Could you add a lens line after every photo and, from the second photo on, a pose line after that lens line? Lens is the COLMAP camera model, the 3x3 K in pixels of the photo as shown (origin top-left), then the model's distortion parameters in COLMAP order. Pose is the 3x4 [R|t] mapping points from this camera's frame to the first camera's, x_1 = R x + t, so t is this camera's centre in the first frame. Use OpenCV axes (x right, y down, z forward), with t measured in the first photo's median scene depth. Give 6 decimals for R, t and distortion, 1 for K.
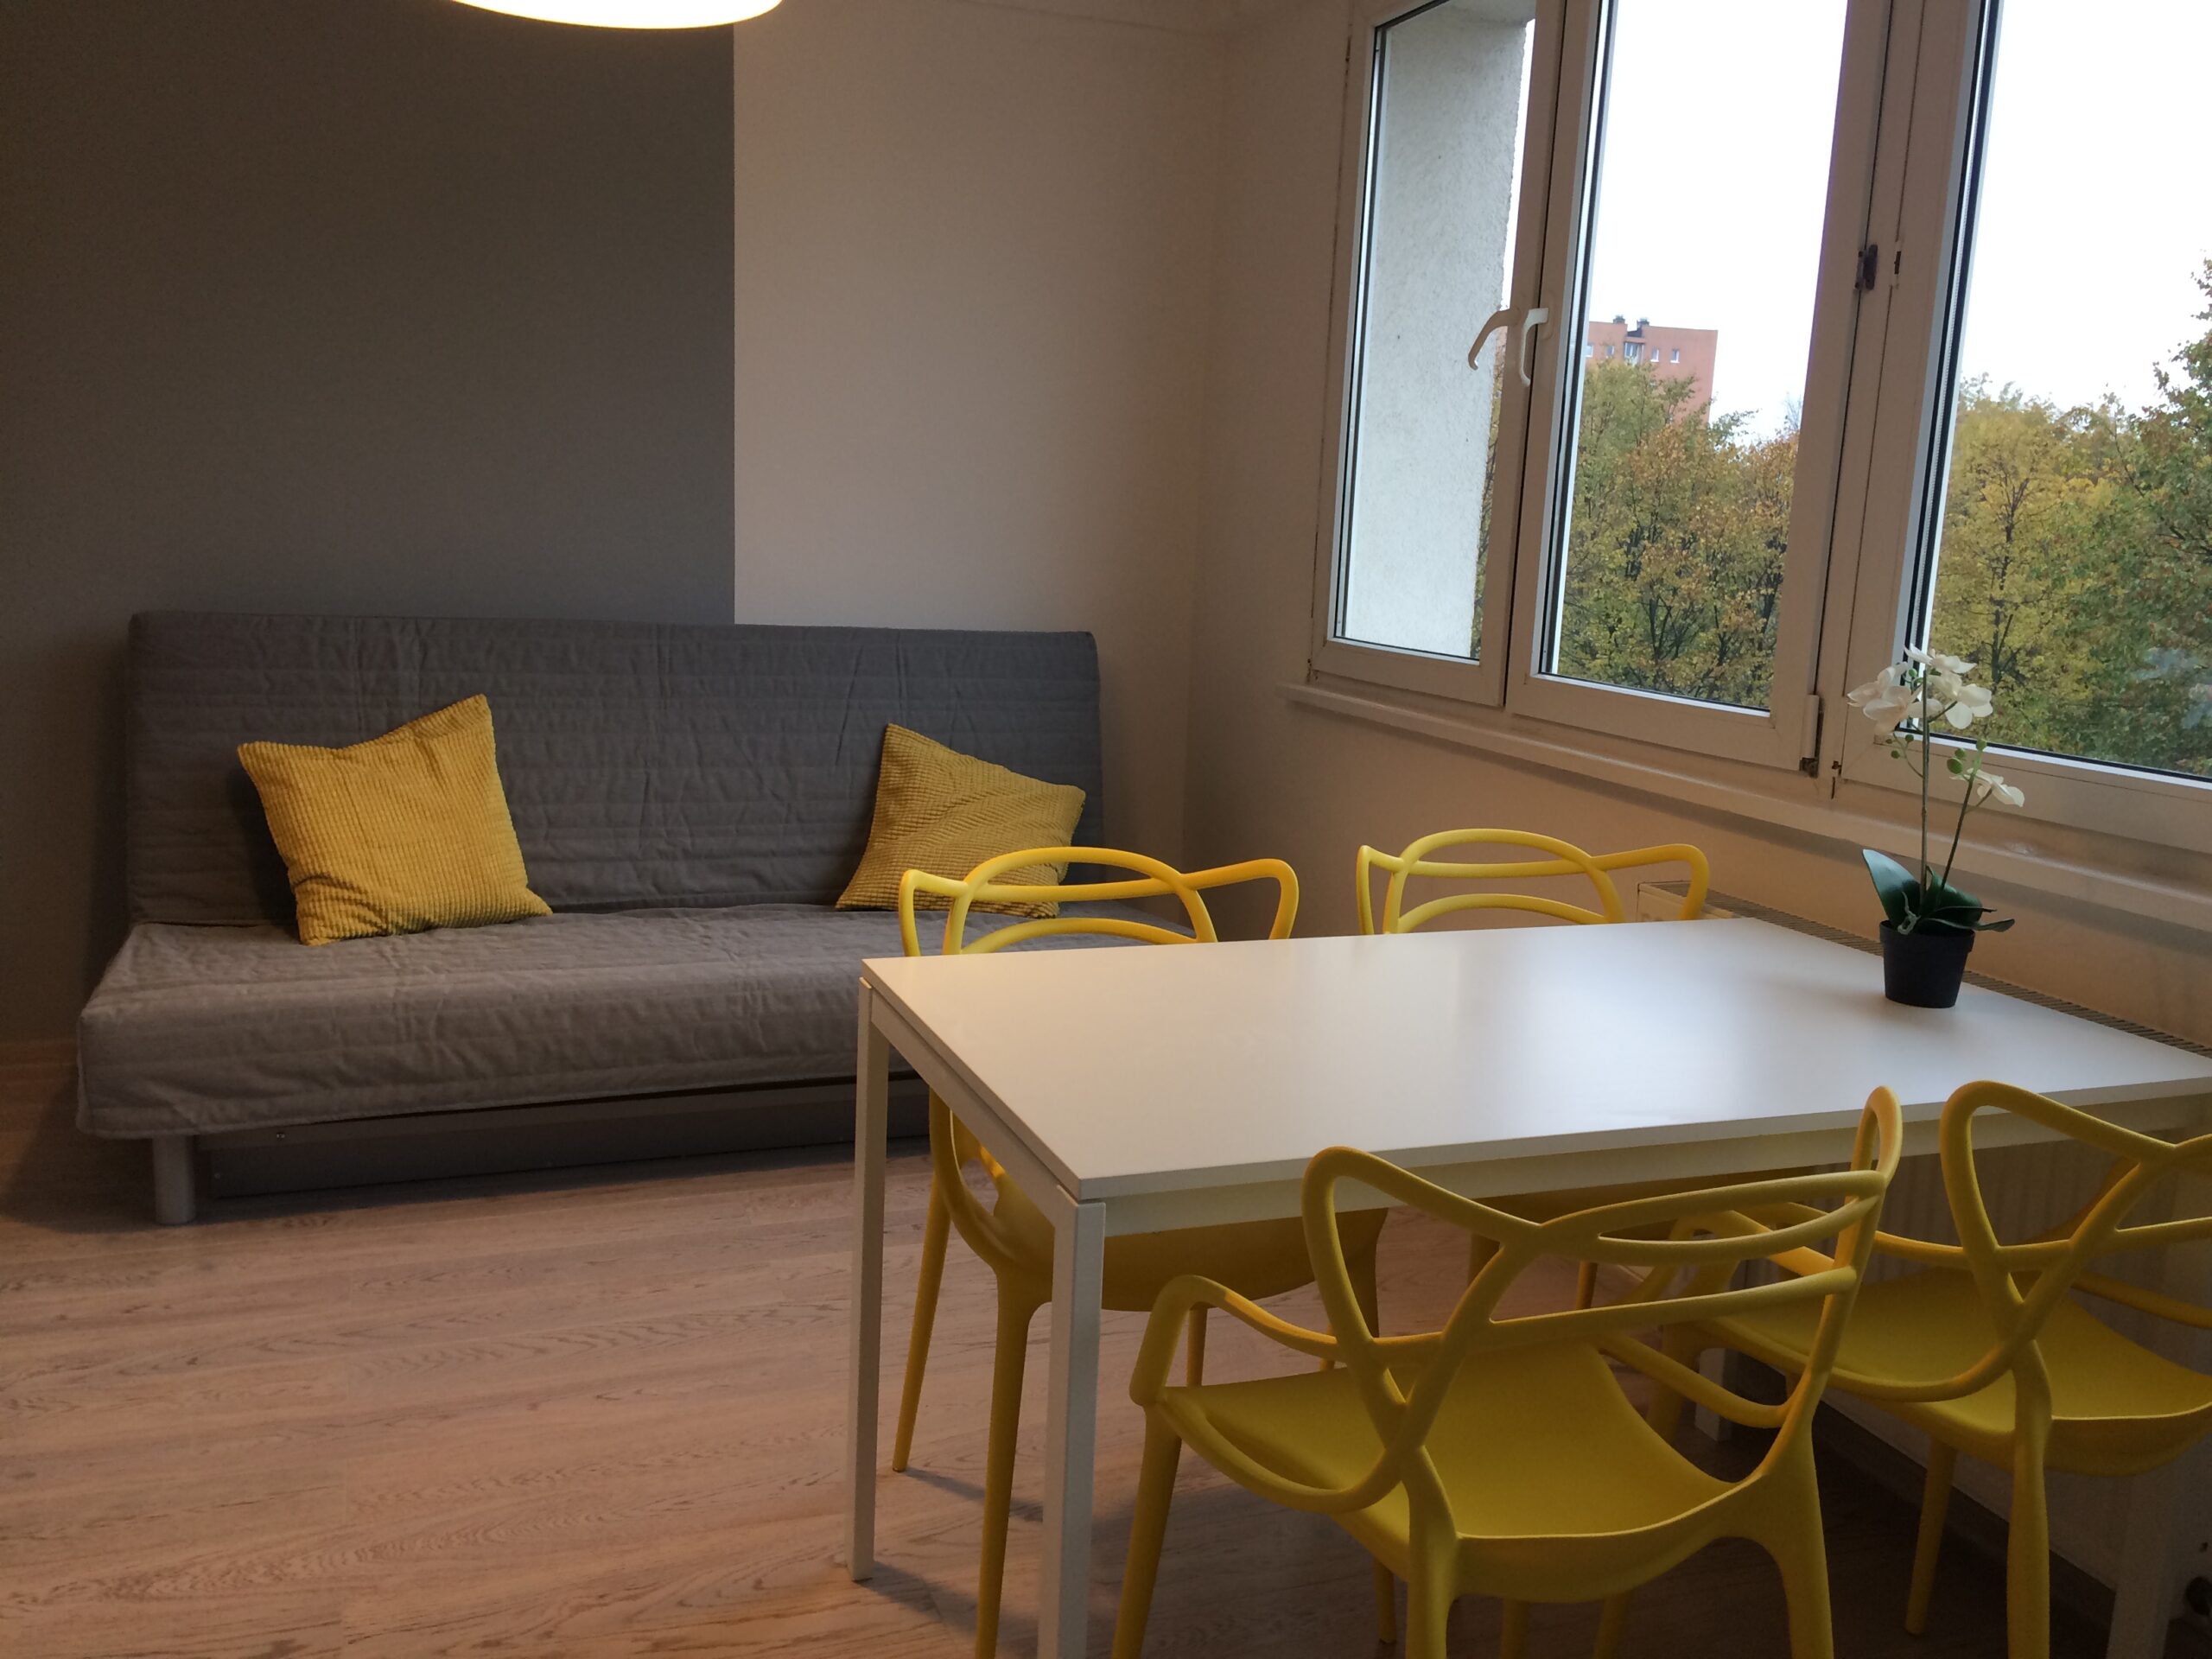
lens RADIAL K [[1852.4, 0, 1105.5], [0, 1852.4, 831.1], [0, 0, 1]] dist [0.013912, 0.001532]
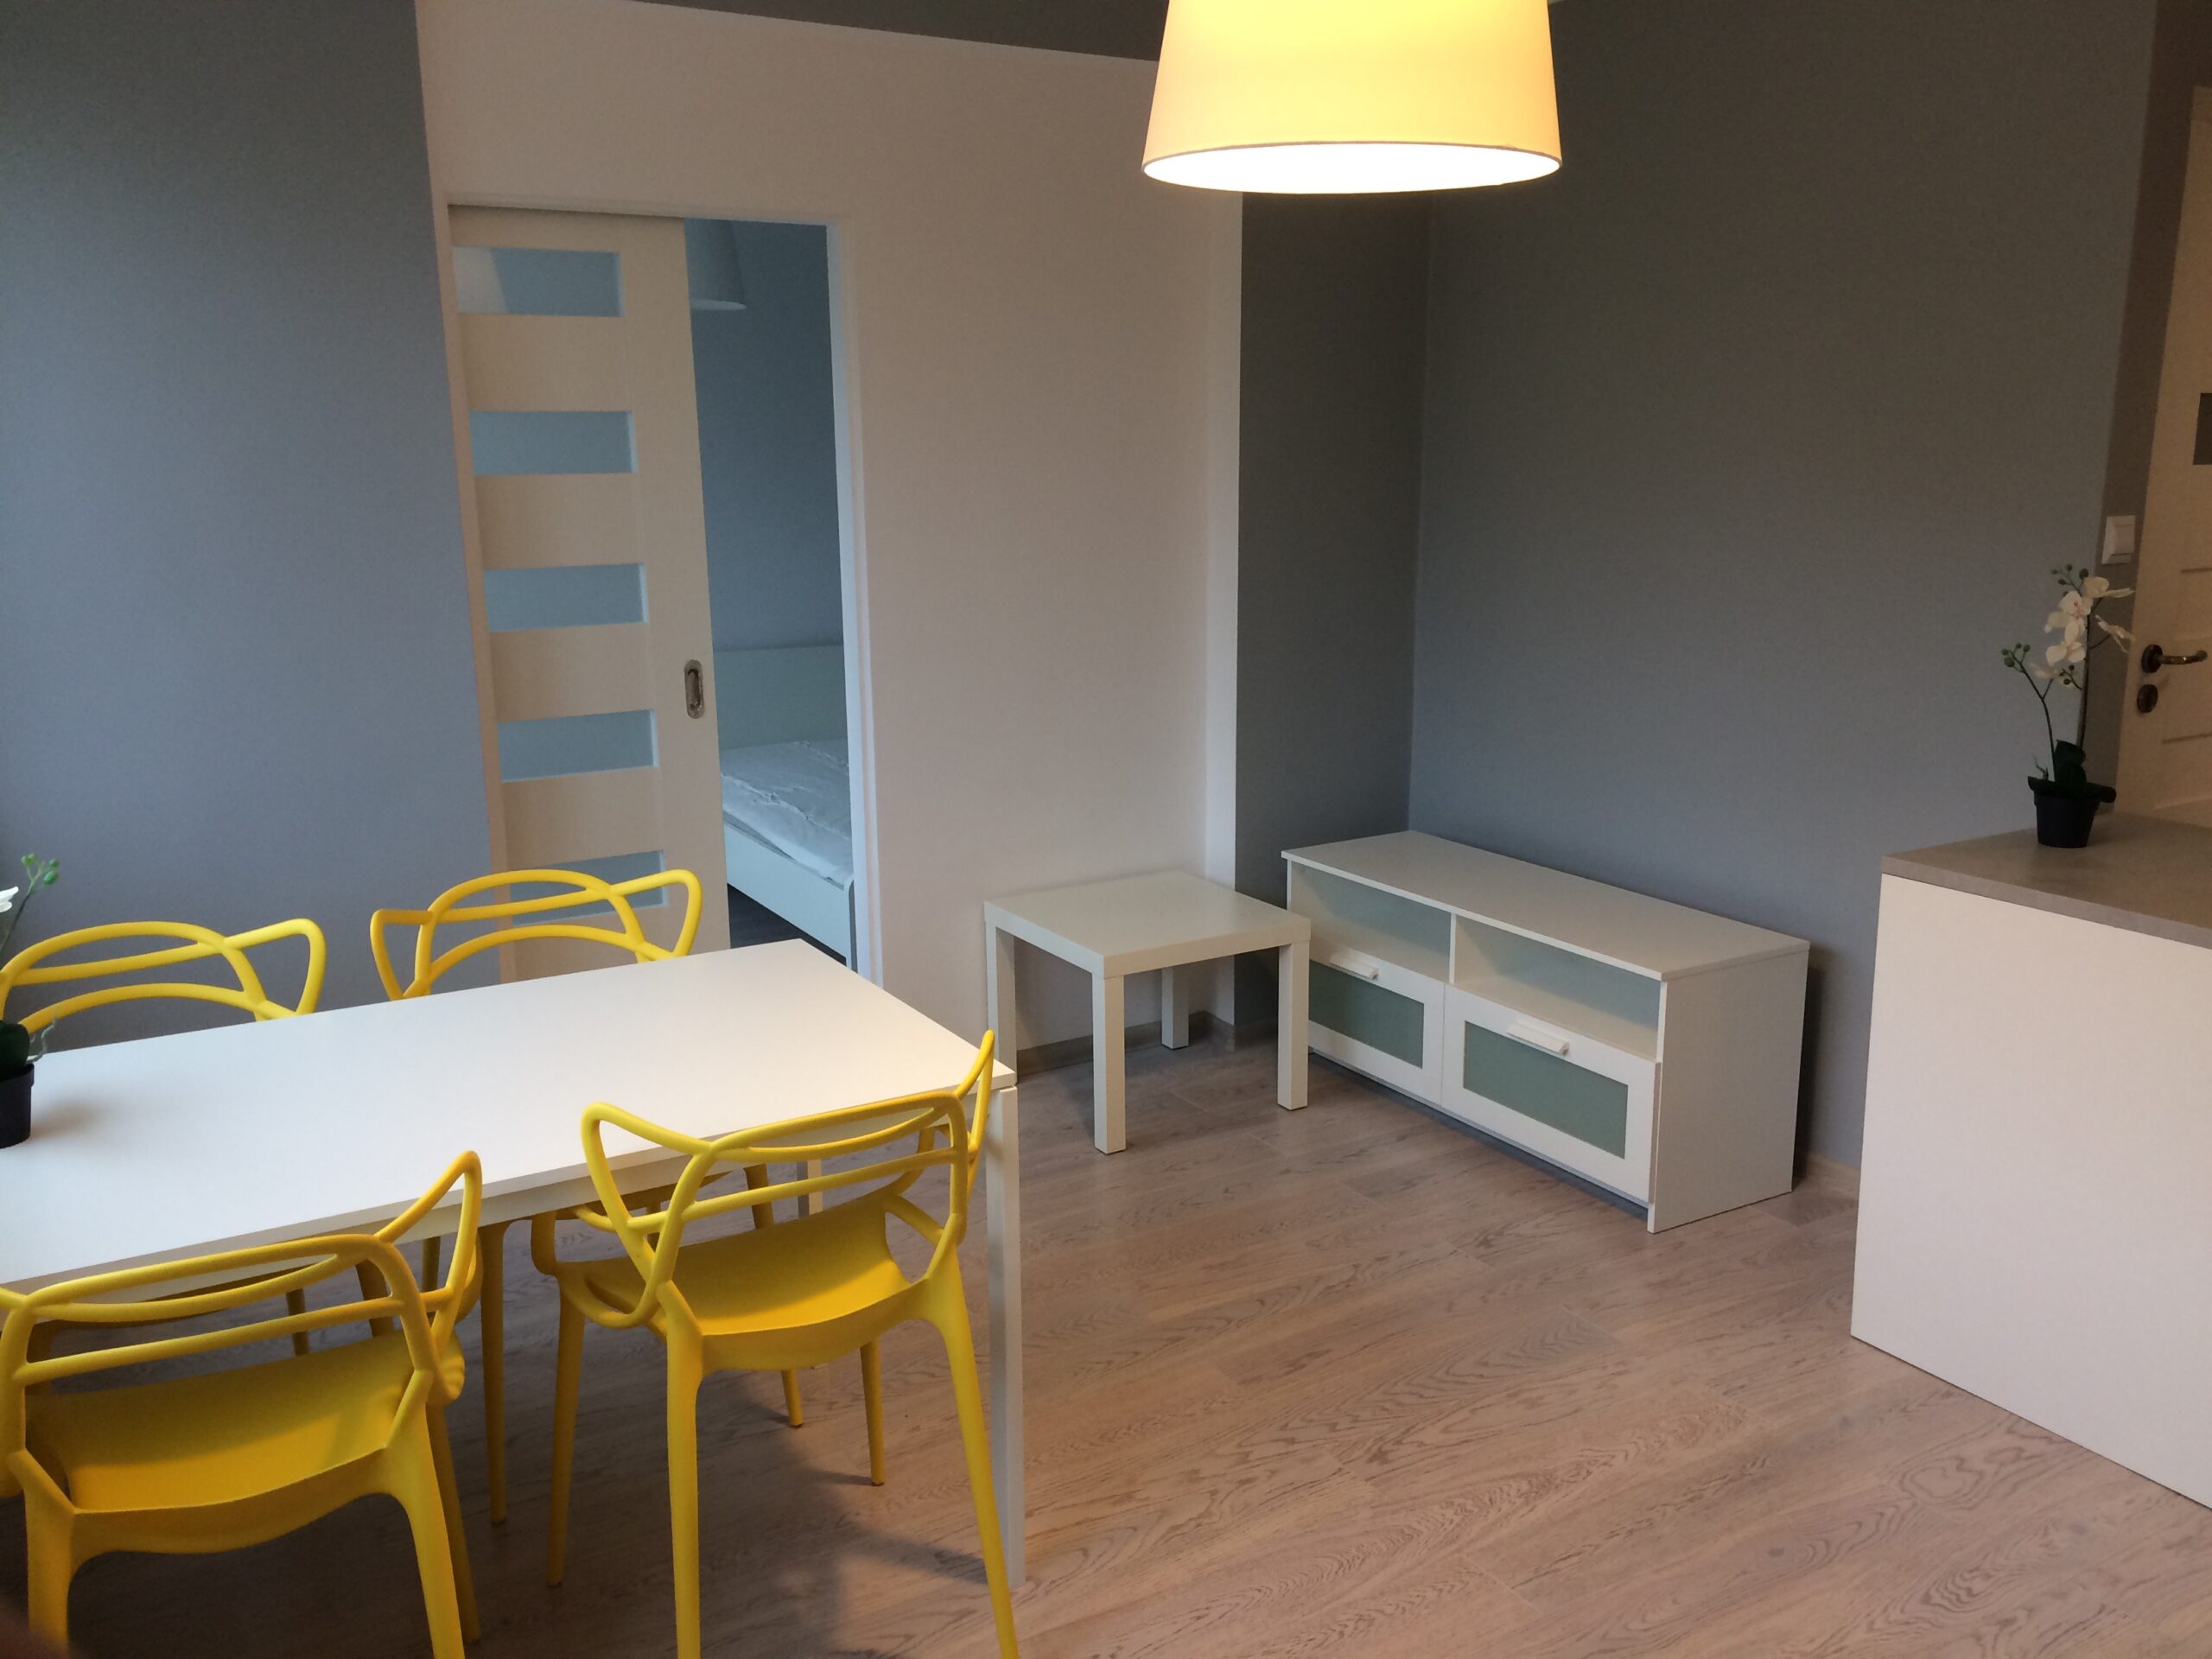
lens RADIAL K [[1852.4, 0, 1105.9], [0, 1852.4, 831.2], [0, 0, 1]] dist [0.013912, 0.001532]
pose [[-0.985351, 0.007078, -0.170394, 0.002967], [-0.055518, 0.931400, 0.359738, -0.474969], [0.161252, 0.363928, -0.917363, 1.961728]]
